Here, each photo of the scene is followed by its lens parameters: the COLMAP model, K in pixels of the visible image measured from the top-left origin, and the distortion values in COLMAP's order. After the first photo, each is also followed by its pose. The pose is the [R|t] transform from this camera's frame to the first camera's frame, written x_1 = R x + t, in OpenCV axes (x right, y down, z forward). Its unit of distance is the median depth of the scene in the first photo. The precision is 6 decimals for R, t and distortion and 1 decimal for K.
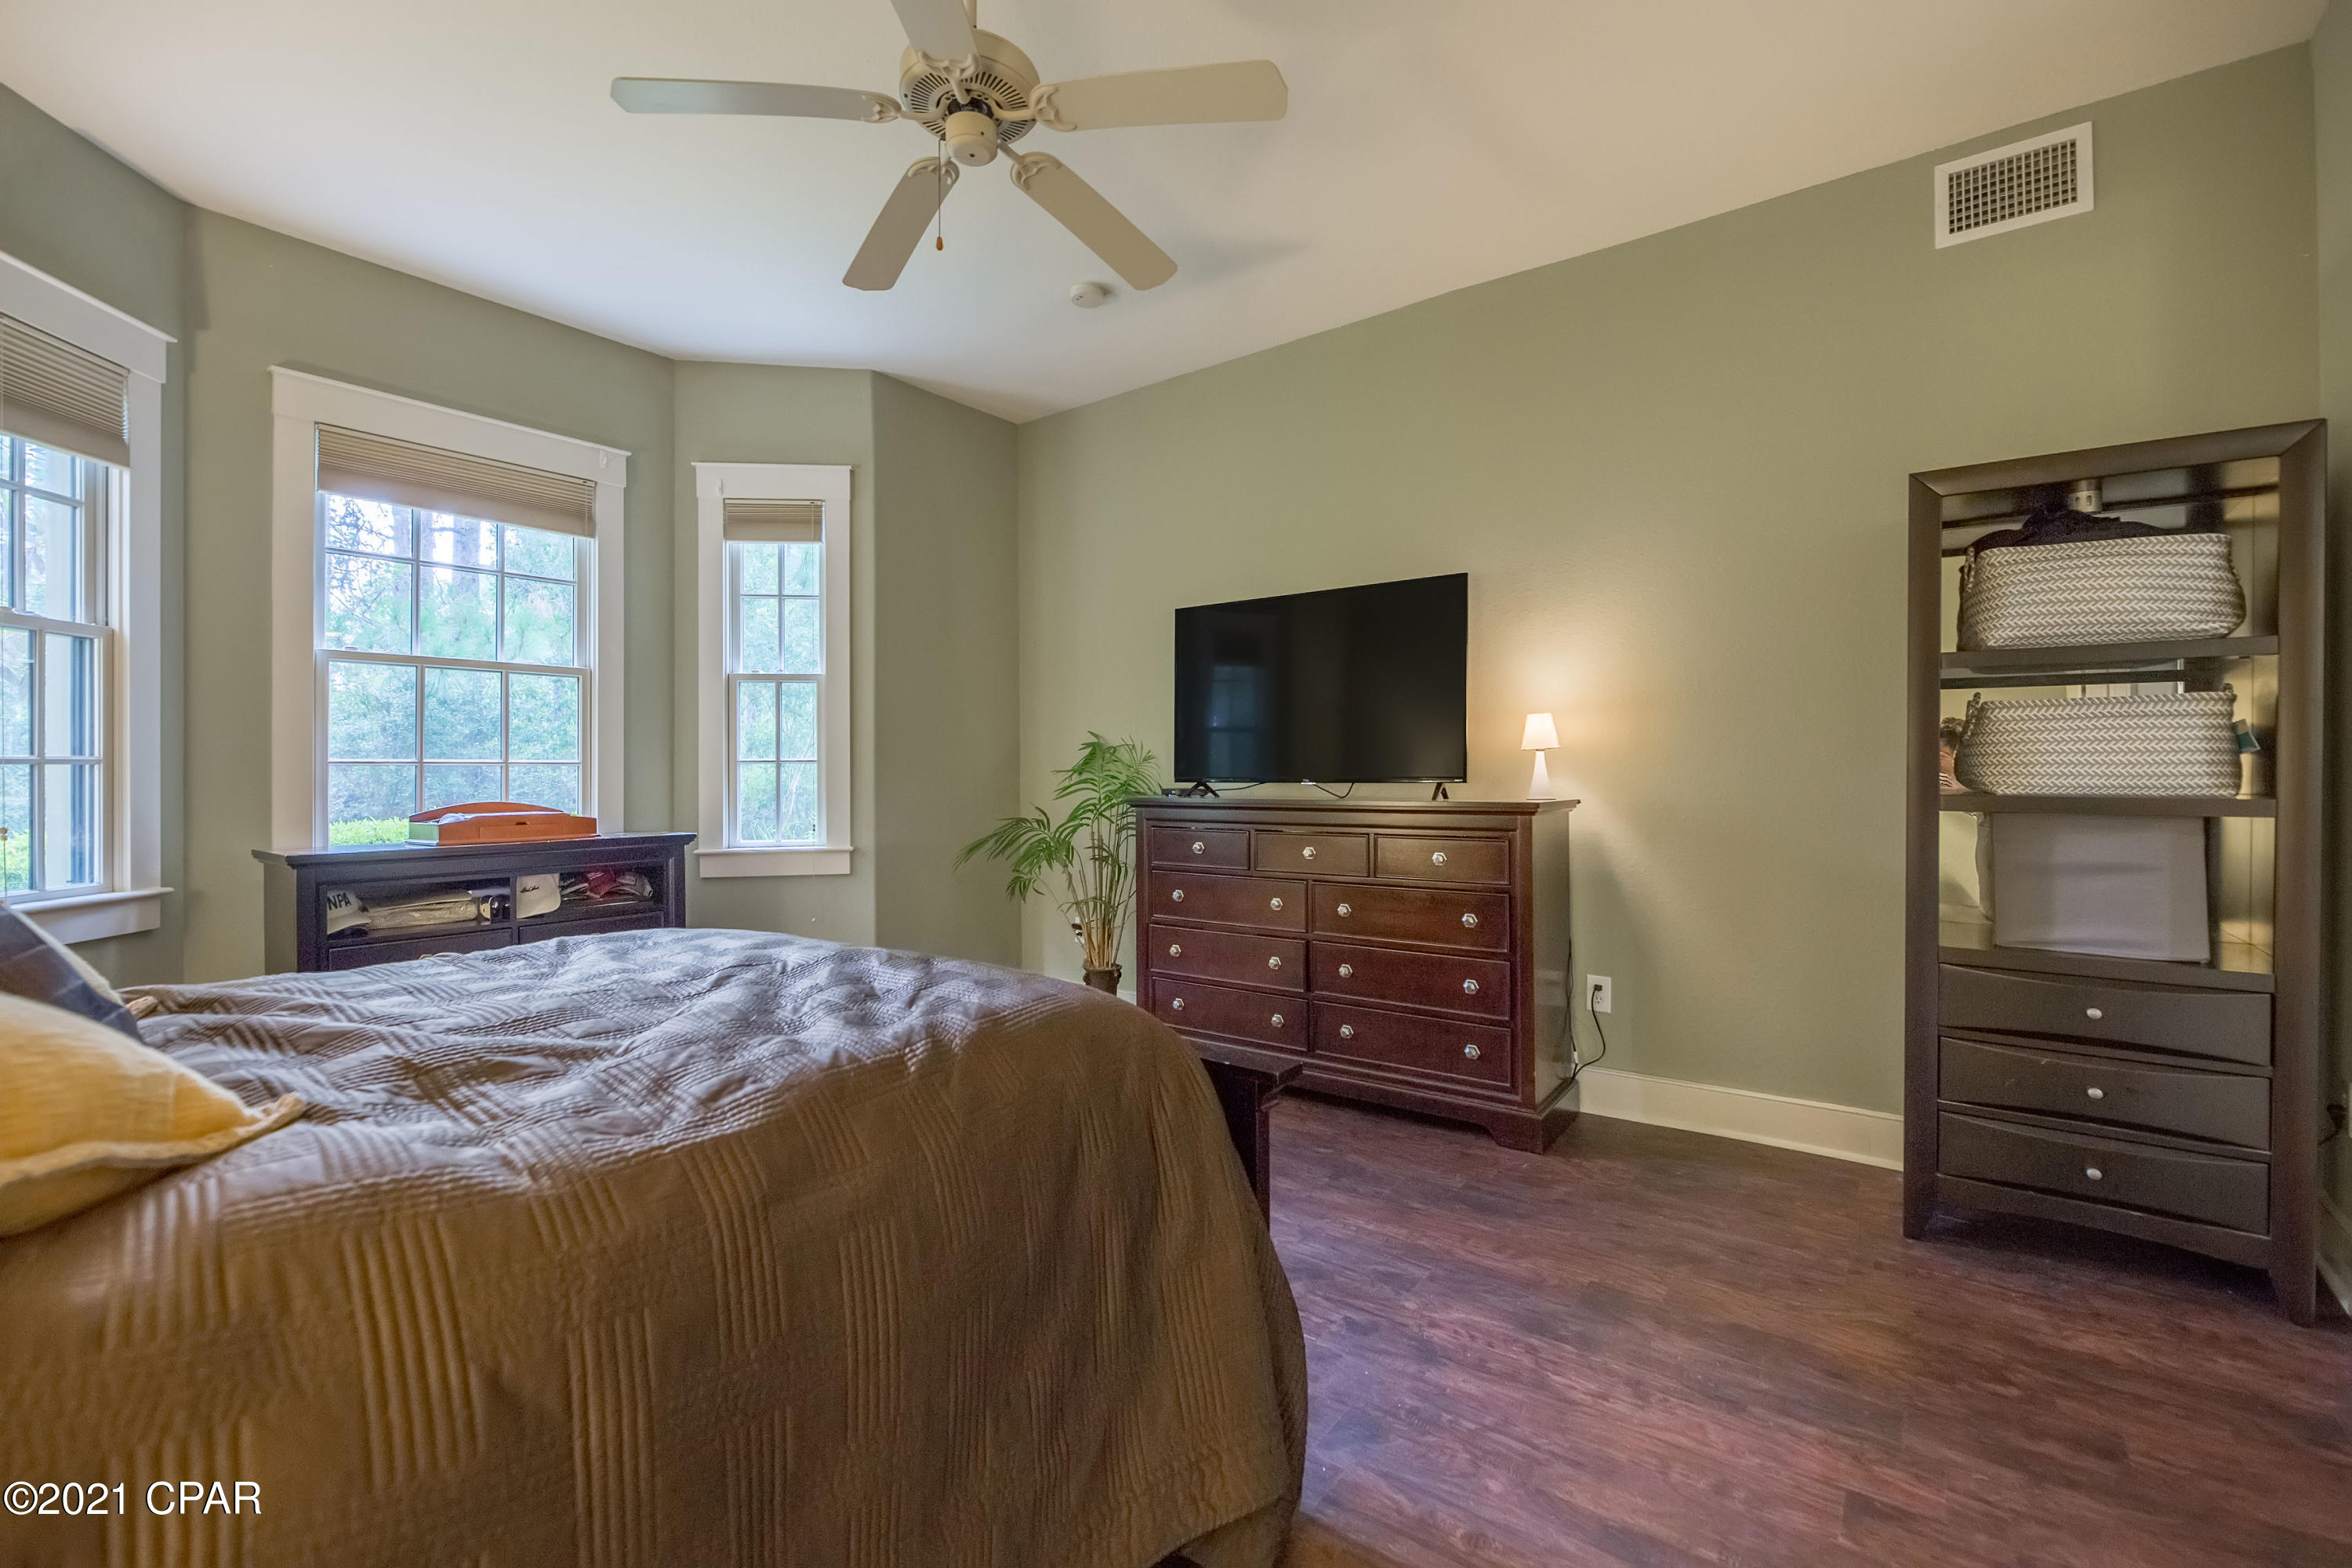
lens RADIAL K [[954.8, 0, 1181.1], [0, 954.8, 805.0], [0, 0, 1]] dist [0.000421, -0.003517]
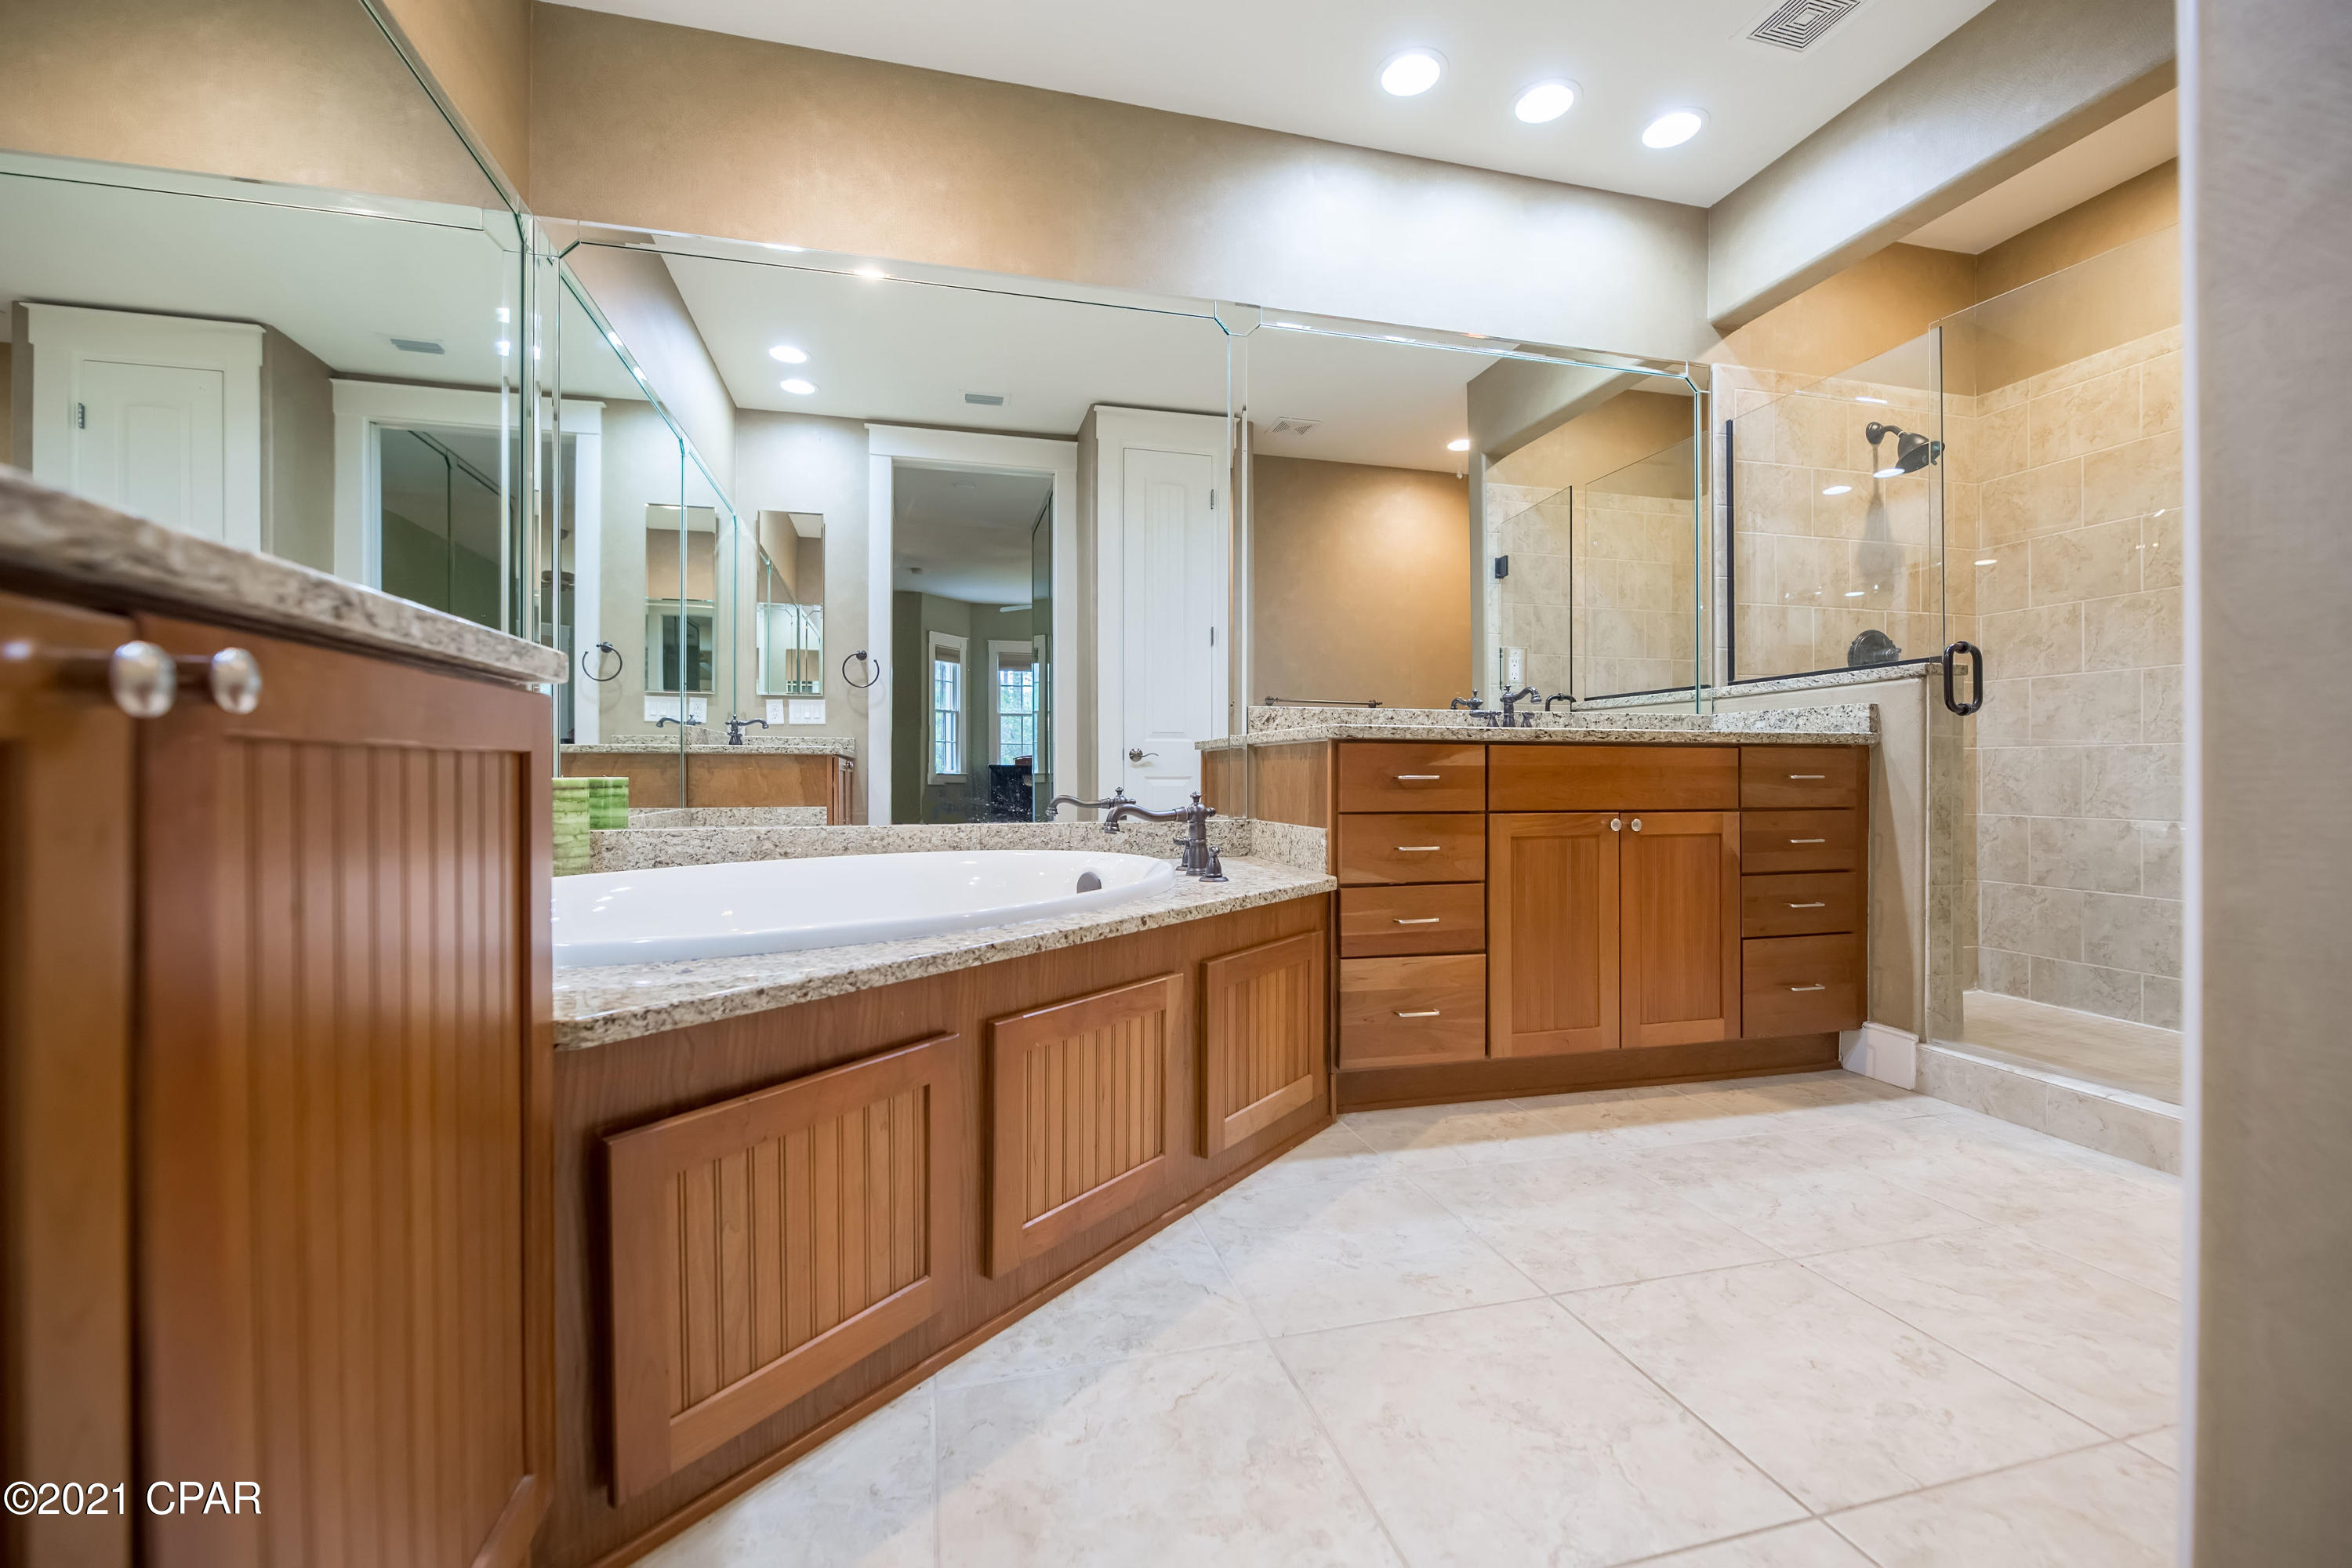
lens RADIAL K [[962.0, 0, 1168.7], [0, 962.0, 772.5], [0, 0, 1]] dist [0.001331, -0.004832]
pose [[0.632405, -0.000798, 0.774638, -2.409905], [0.033518, 0.999091, -0.026335, 0.151933], [-0.773912, 0.042619, 0.631857, -1.359418]]
